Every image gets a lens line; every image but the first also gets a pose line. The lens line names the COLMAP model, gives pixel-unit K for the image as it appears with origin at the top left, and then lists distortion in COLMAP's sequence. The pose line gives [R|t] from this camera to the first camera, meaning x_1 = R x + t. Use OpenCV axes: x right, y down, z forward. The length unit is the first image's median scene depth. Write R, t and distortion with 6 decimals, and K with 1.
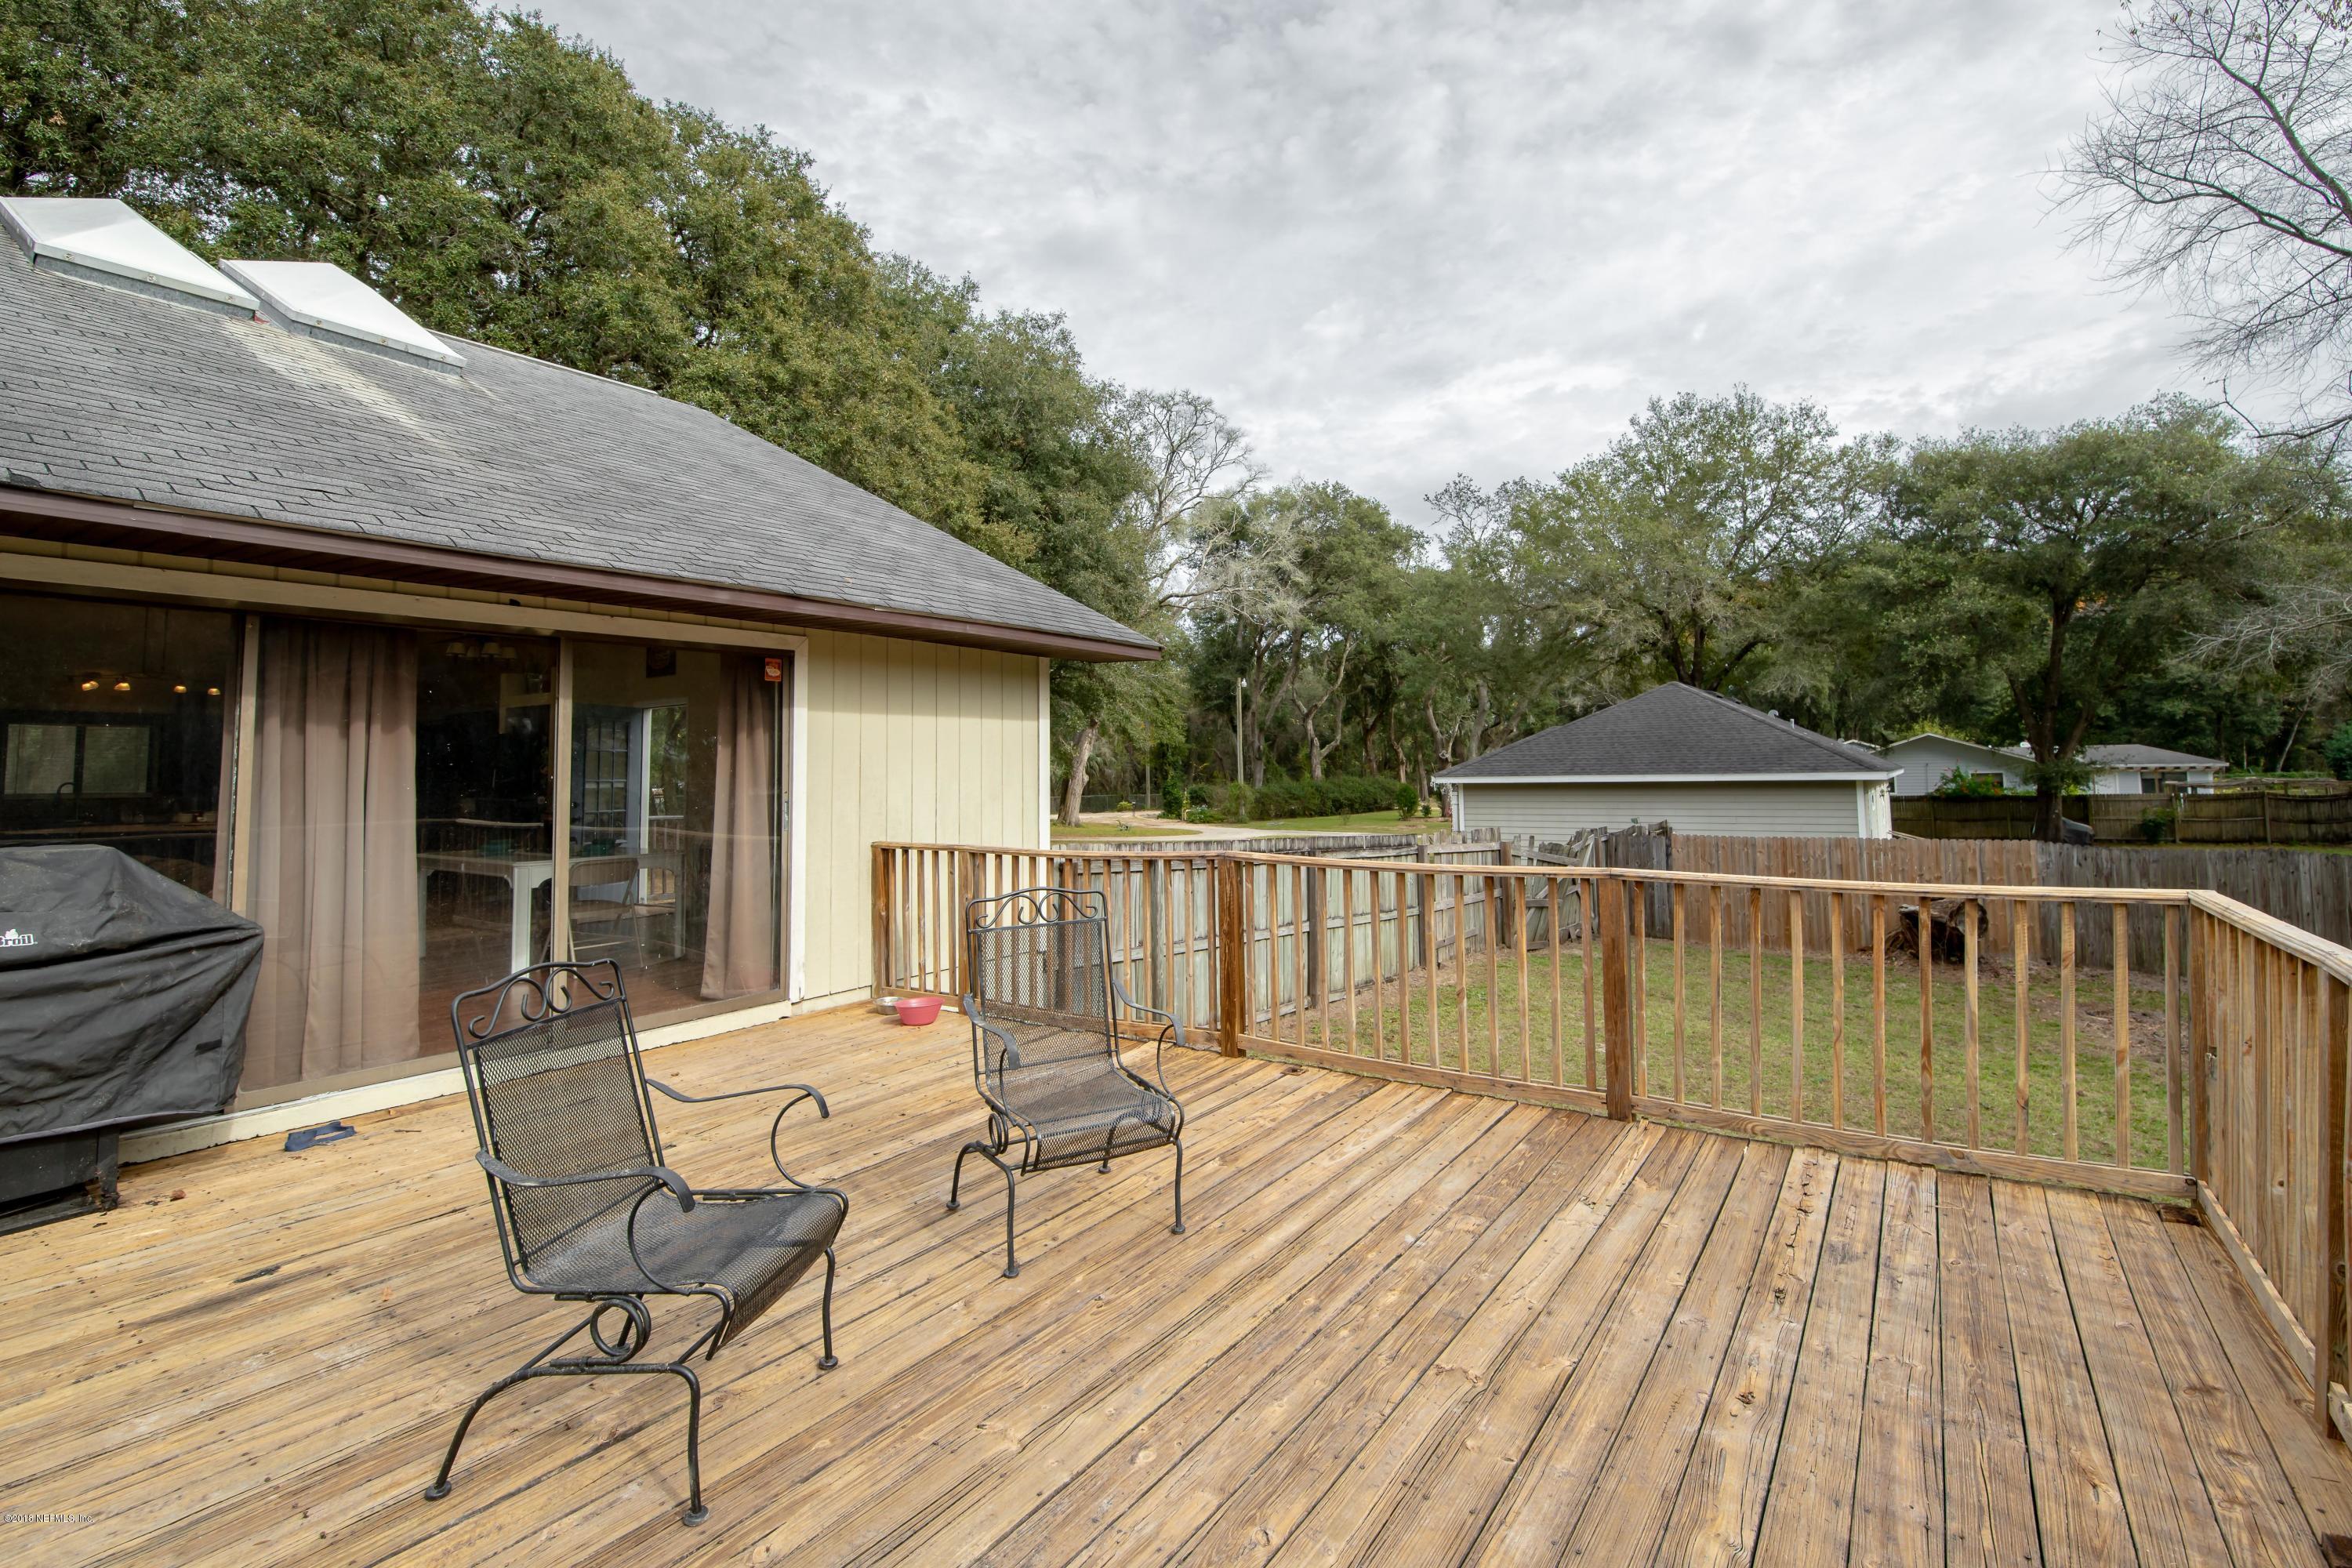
lens RADIAL K [[1055.3, 0, 1243.2], [0, 1055.3, 733.9], [0, 0, 1]] dist [-0.017933, -0.000245]
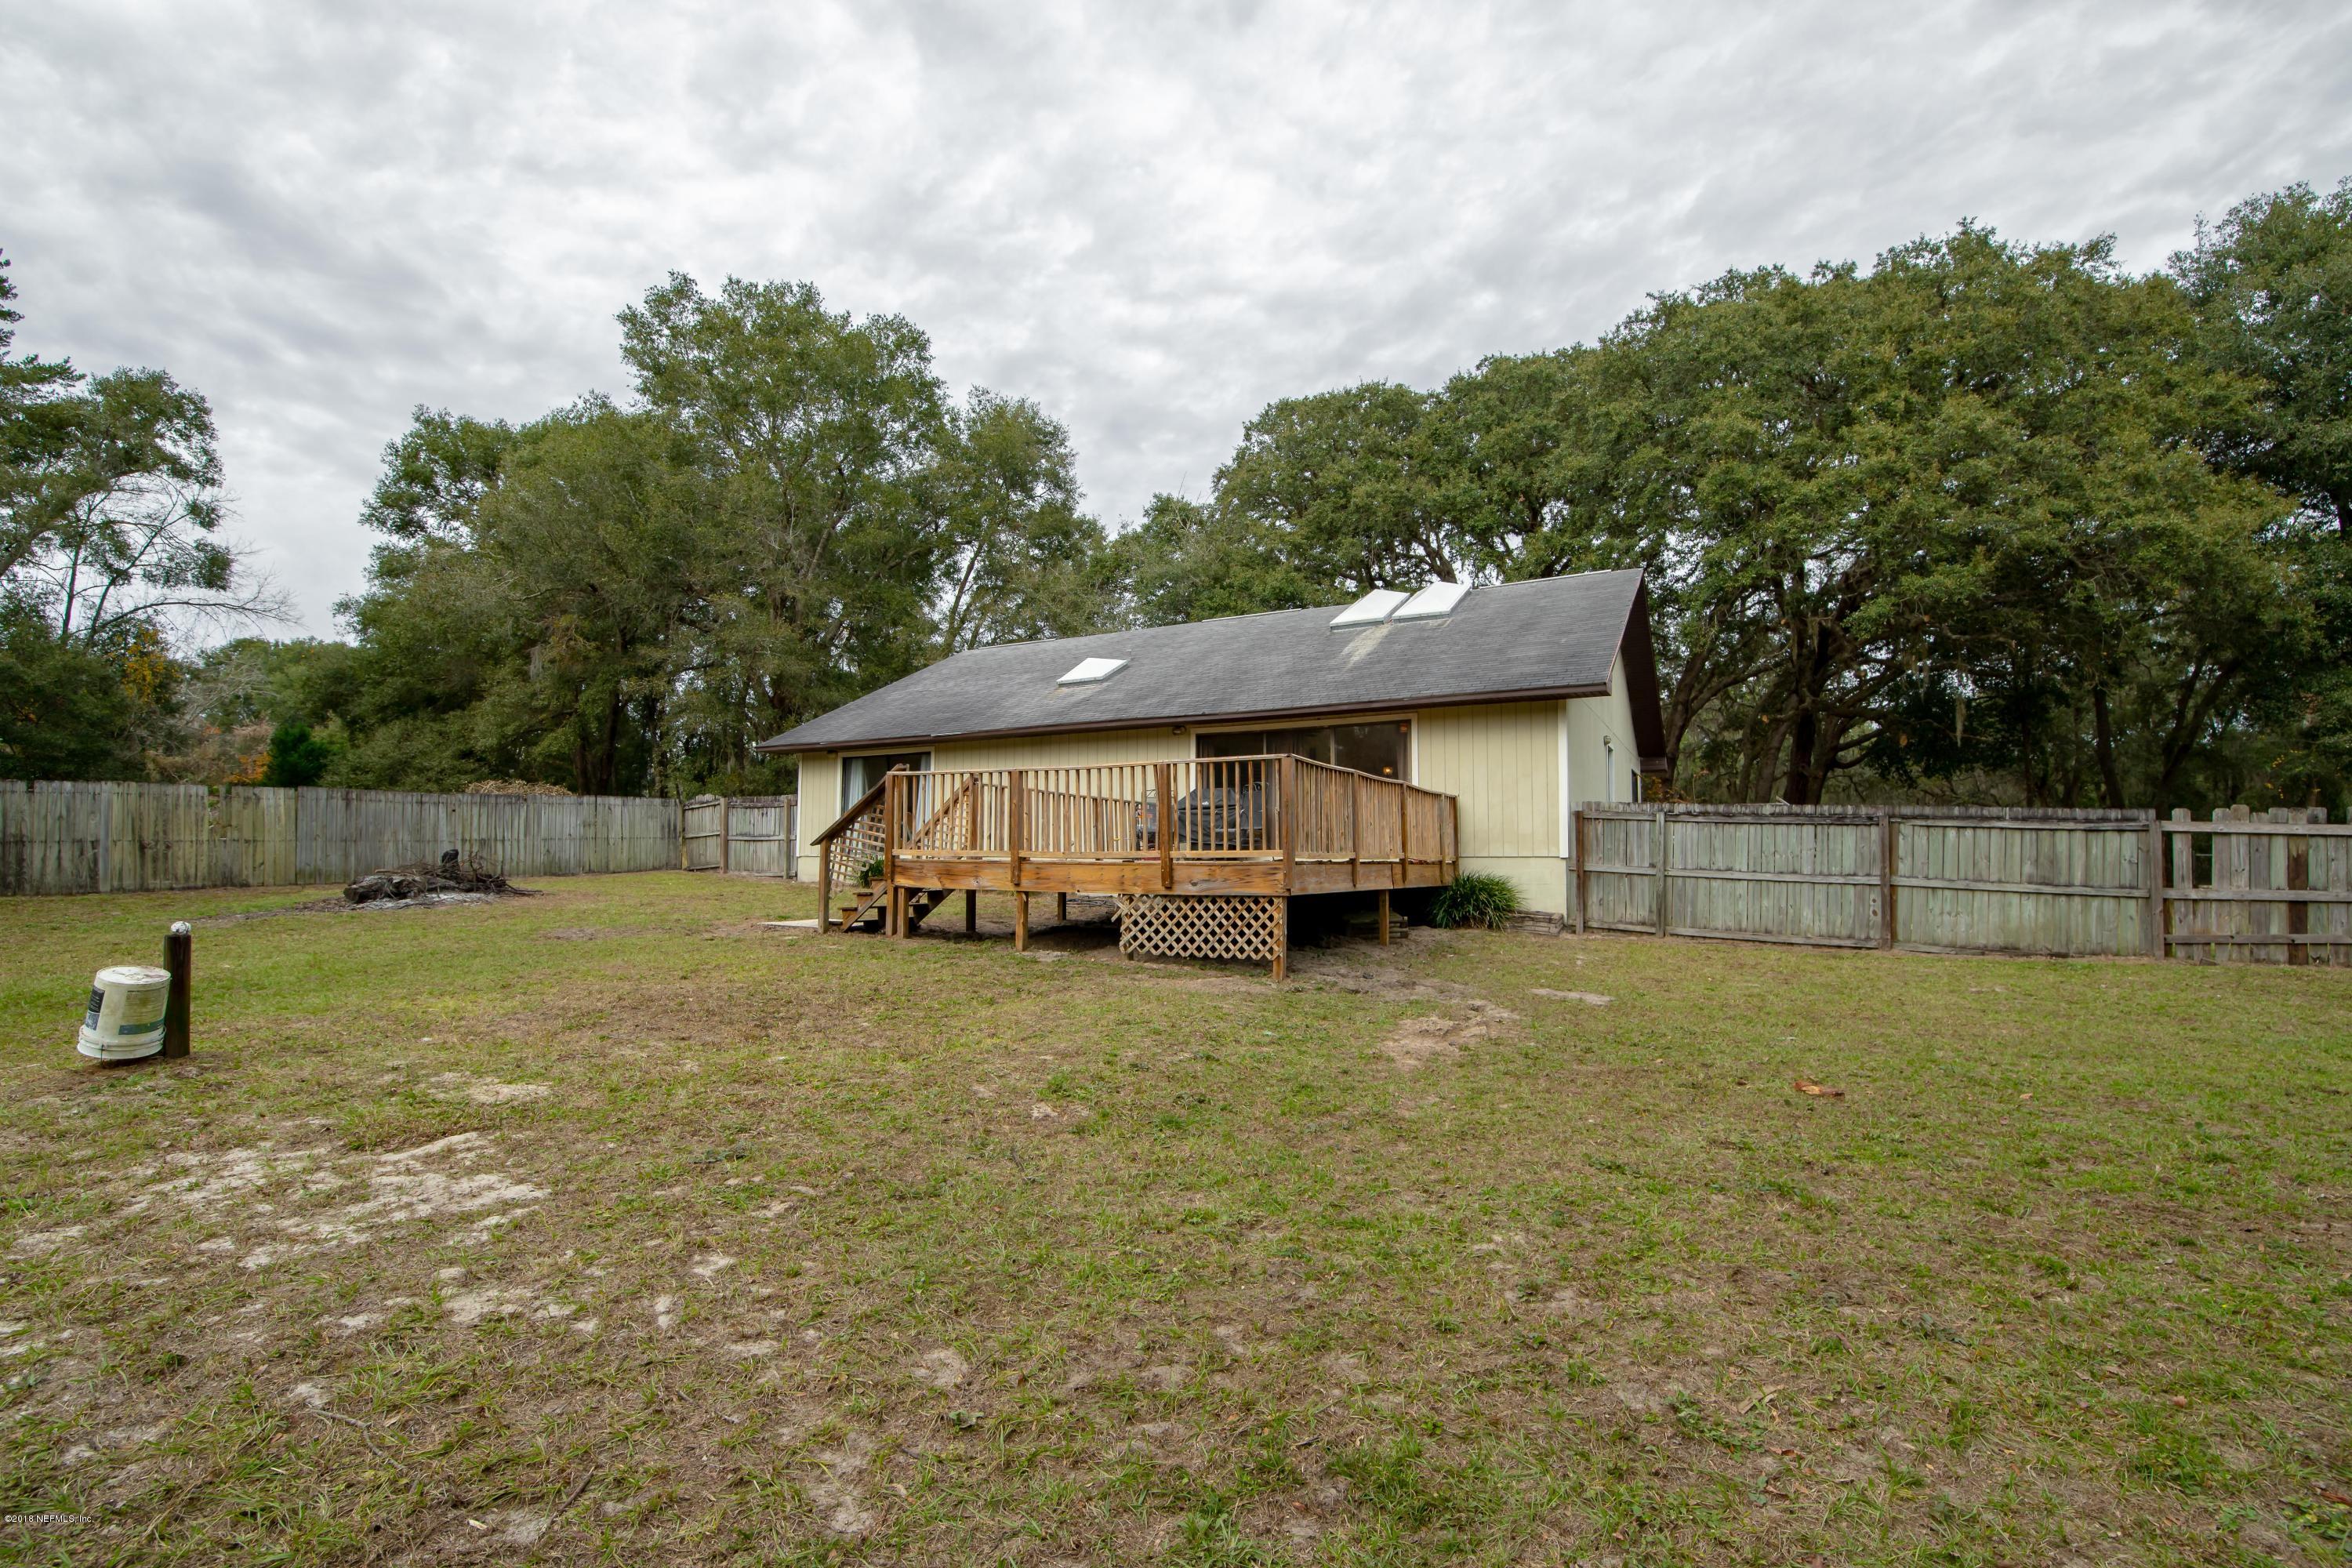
lens RADIAL K [[1028.6, 0, 1194.5], [0, 1028.6, 789.2], [0, 0, 1]] dist [0.002285, -0.010624]
pose [[0.090899, -0.063791, -0.993815, 0.930602], [0.030366, 0.997660, -0.061260, 0.106127], [0.995397, -0.024610, 0.092624, 0.116823]]
